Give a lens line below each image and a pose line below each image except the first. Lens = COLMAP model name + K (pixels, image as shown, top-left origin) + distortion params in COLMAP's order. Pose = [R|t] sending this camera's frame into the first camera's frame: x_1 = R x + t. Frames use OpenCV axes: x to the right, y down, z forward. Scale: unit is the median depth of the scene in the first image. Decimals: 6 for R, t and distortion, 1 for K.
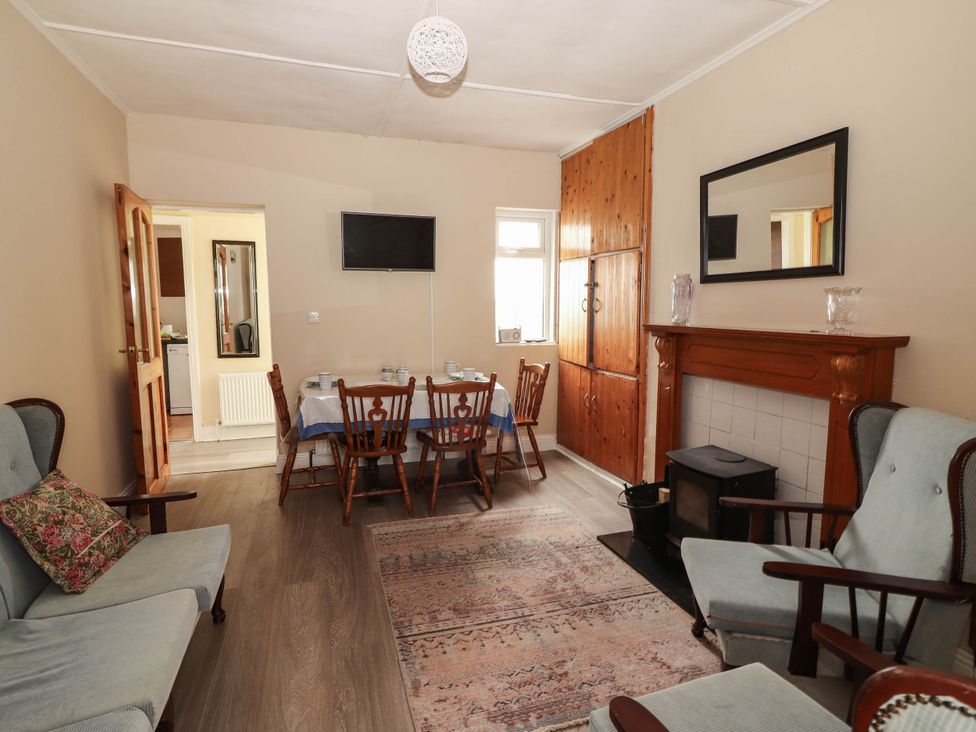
lens RADIAL K [[523.6, 0, 490.2], [0, 523.6, 358.8], [0, 0, 1]] dist [-0.003107, -0.000221]
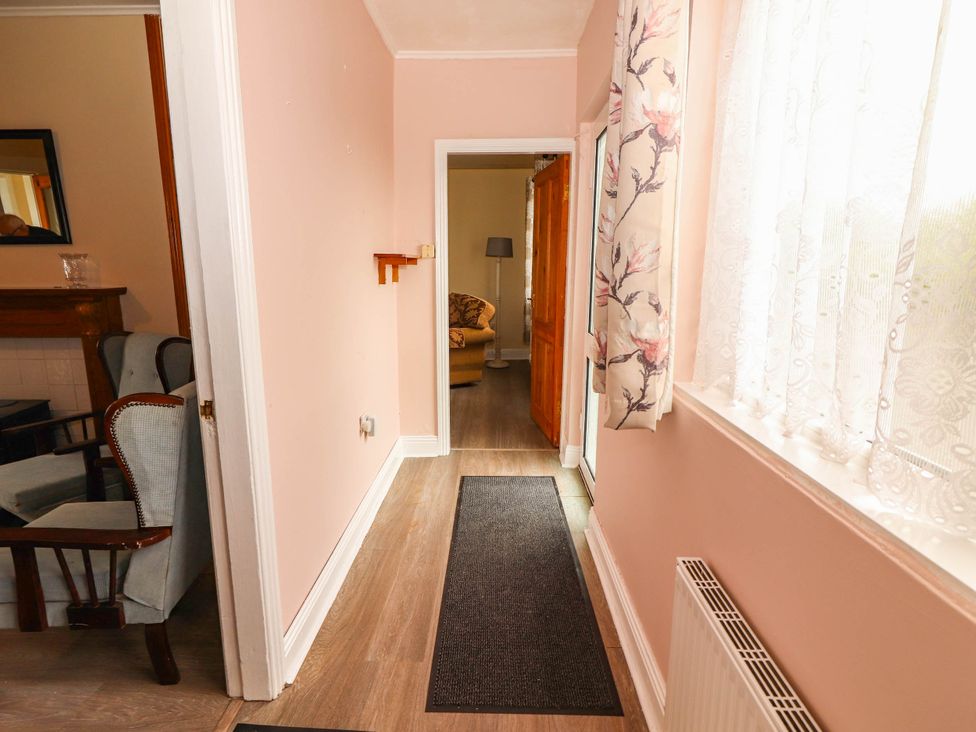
lens RADIAL K [[523.6, 0, 488.4], [0, 523.6, 361.8], [0, 0, 1]] dist [-0.003107, -0.000221]
pose [[0.326816, -0.175023, 0.928740, -0.289317], [0.100048, 0.983588, 0.150153, 0.045551], [-0.939778, 0.043846, 0.338963, -0.473414]]
